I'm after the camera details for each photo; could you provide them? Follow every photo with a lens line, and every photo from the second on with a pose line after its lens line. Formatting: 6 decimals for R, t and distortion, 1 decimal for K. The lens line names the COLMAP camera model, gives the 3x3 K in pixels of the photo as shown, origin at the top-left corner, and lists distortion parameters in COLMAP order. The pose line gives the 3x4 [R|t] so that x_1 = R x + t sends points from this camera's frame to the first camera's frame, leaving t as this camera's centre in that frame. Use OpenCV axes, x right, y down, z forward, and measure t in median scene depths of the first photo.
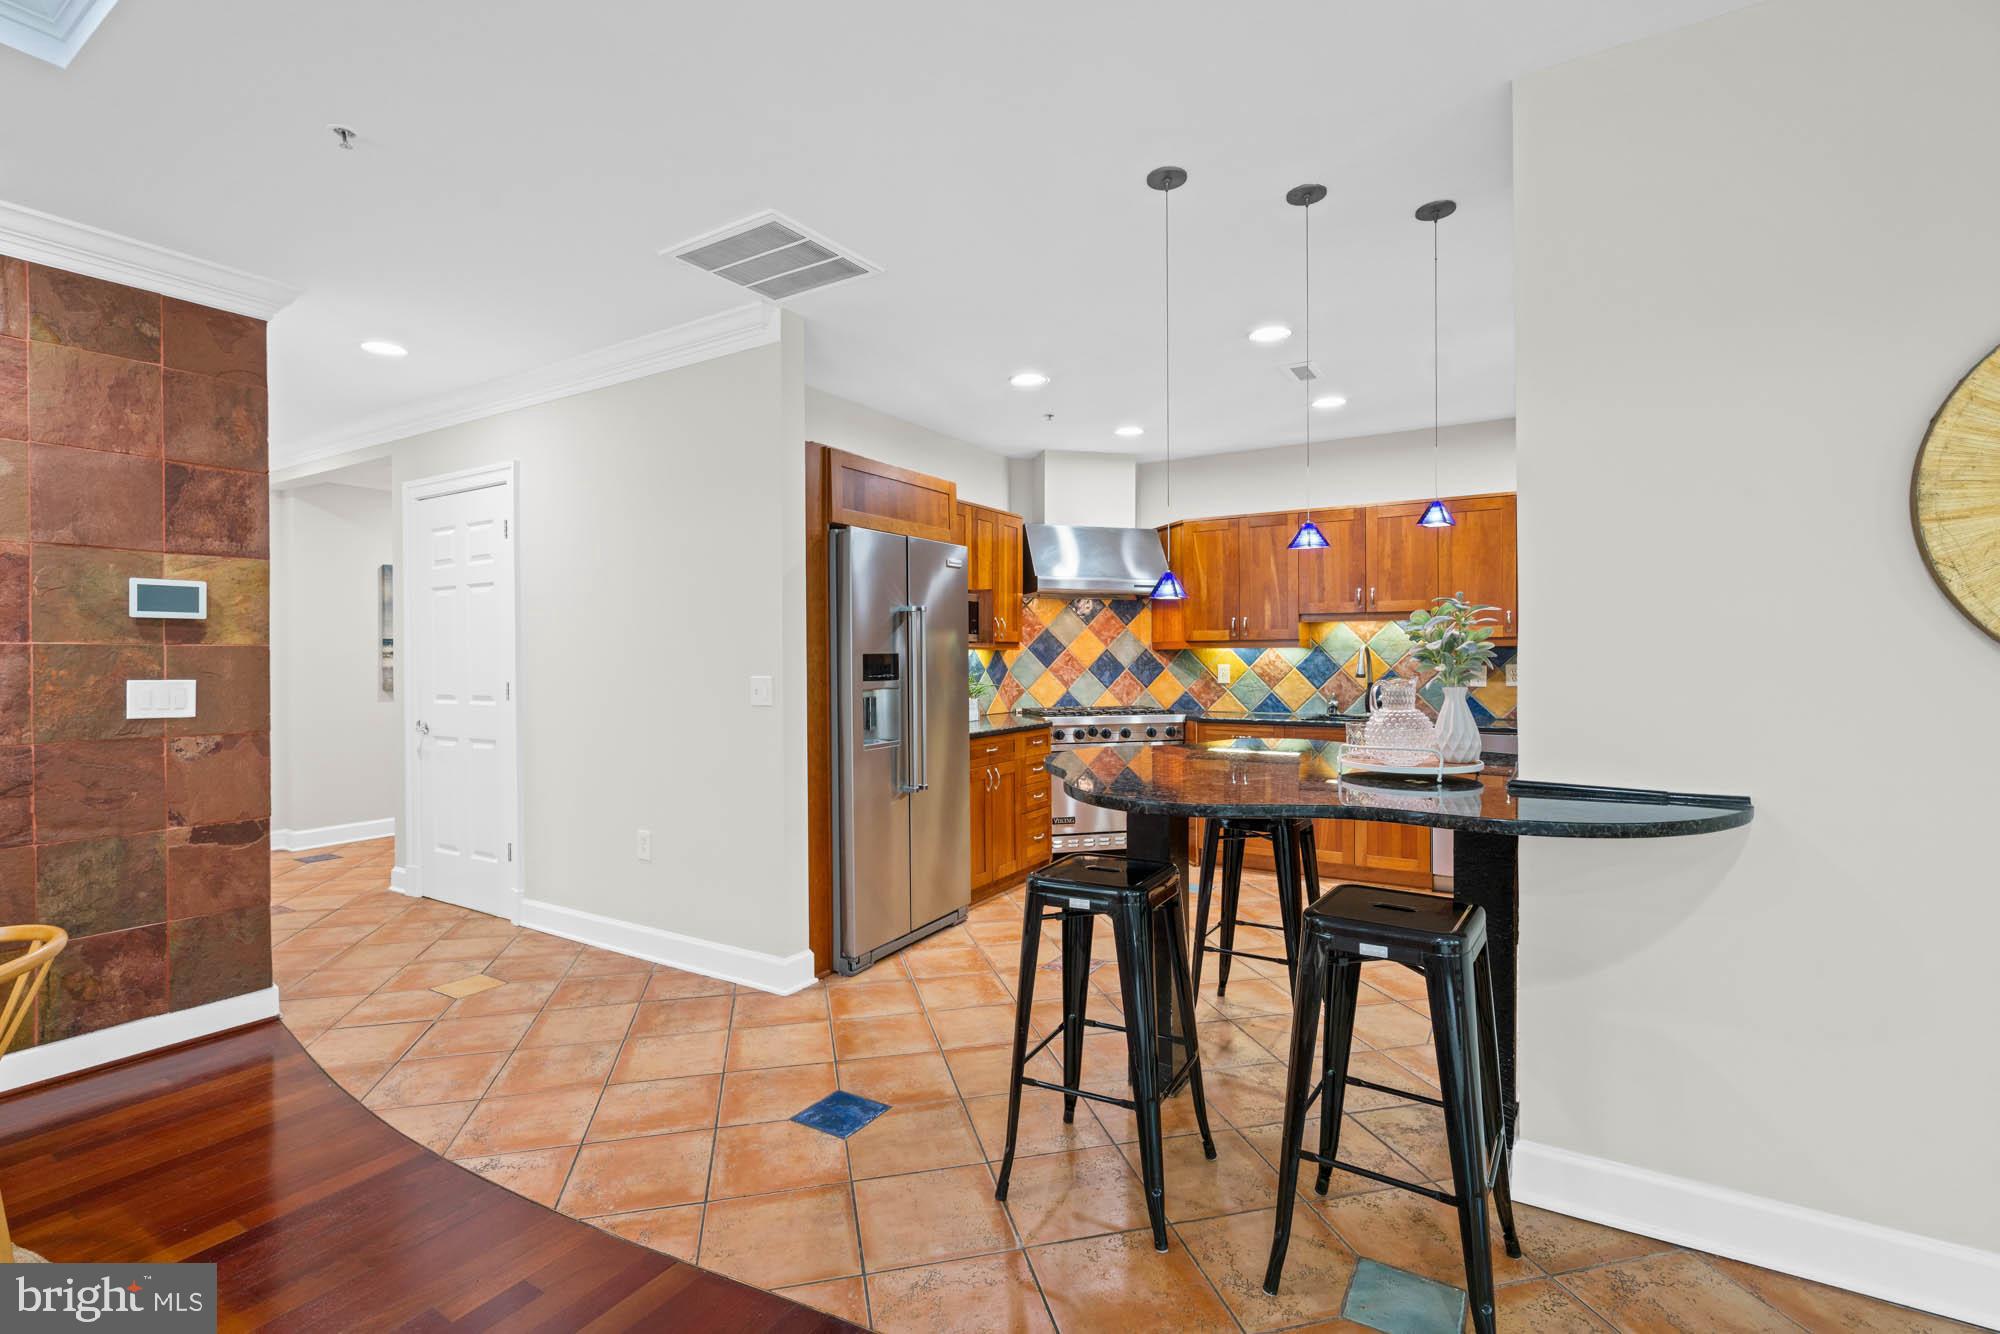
lens RADIAL K [[911.5, 0, 993.6], [0, 911.5, 655.8], [0, 0, 1]] dist [-0.008554, 0.005214]
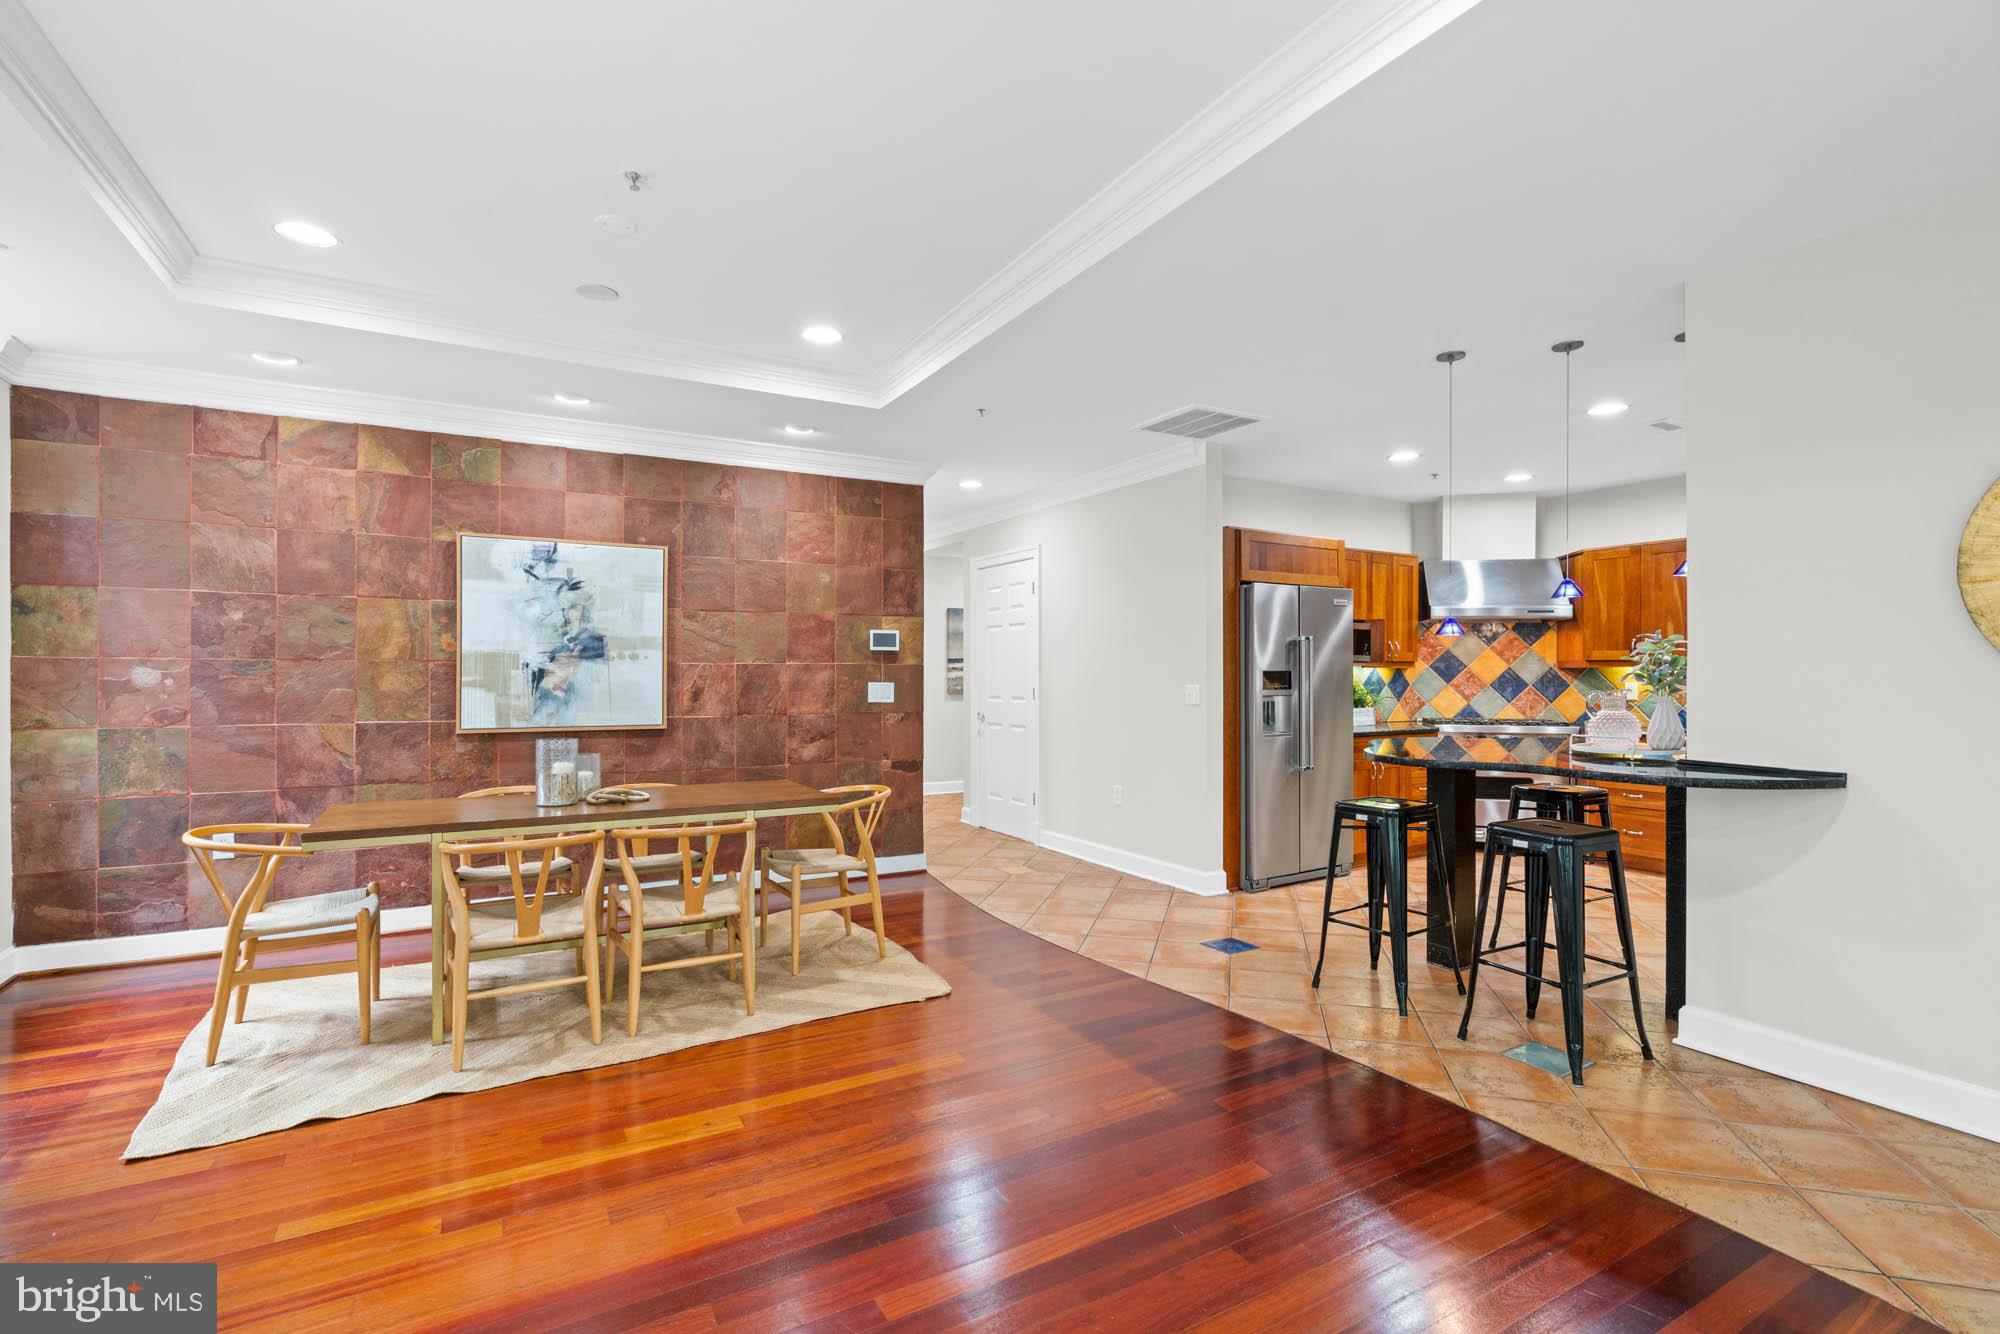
lens RADIAL K [[911.5, 0, 991.6], [0, 911.5, 674.9], [0, 0, 1]] dist [-0.008554, 0.005214]
pose [[0.879327, 0.007318, -0.476161, 0.122248], [-0.005432, 0.999971, 0.005336, -0.000662], [0.476187, -0.002106, 0.879342, -0.346898]]
